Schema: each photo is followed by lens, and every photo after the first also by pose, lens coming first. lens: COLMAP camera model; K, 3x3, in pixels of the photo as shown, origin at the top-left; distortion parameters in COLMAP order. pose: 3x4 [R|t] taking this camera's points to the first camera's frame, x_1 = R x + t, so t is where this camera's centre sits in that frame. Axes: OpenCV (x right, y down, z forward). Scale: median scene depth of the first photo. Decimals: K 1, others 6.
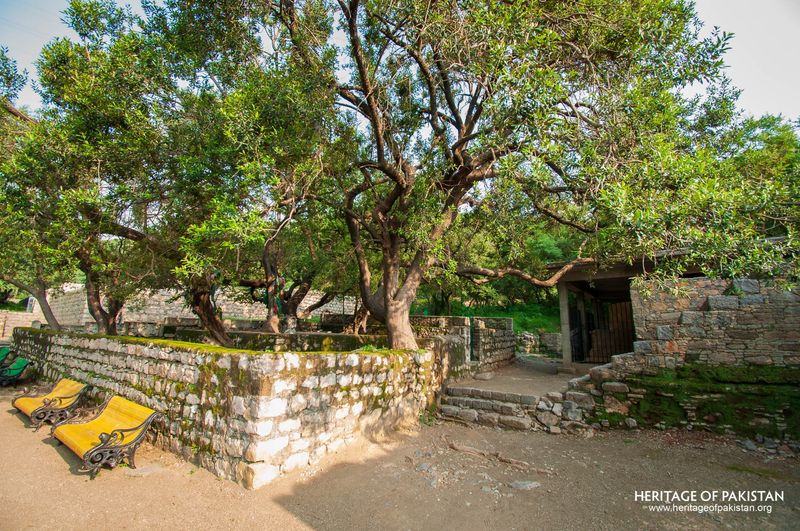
lens RADIAL K [[353.8, 0, 400.0], [0, 353.8, 265.5], [0, 0, 1]] dist [0.012803, -0.020744]
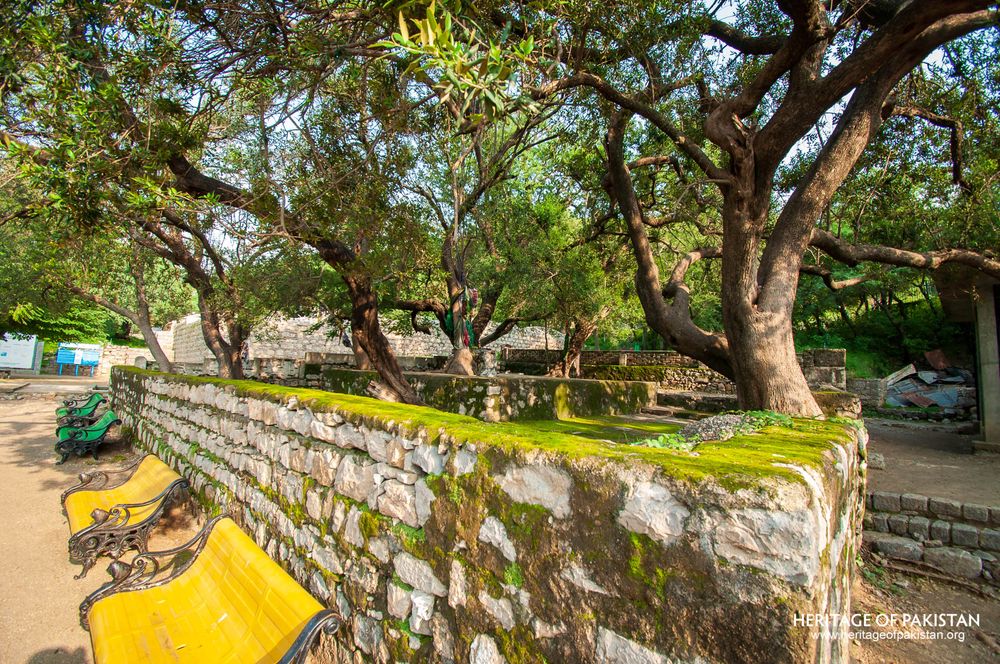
lens RADIAL K [[442.2, 0, 500.0], [0, 442.2, 332.0], [0, 0, 1]] dist [0.012803, -0.020744]
pose [[0.987012, -0.005907, -0.160537, -0.262546], [0.020612, 0.995720, 0.090089, 0.066891], [0.159318, -0.092228, 0.982910, 0.371510]]
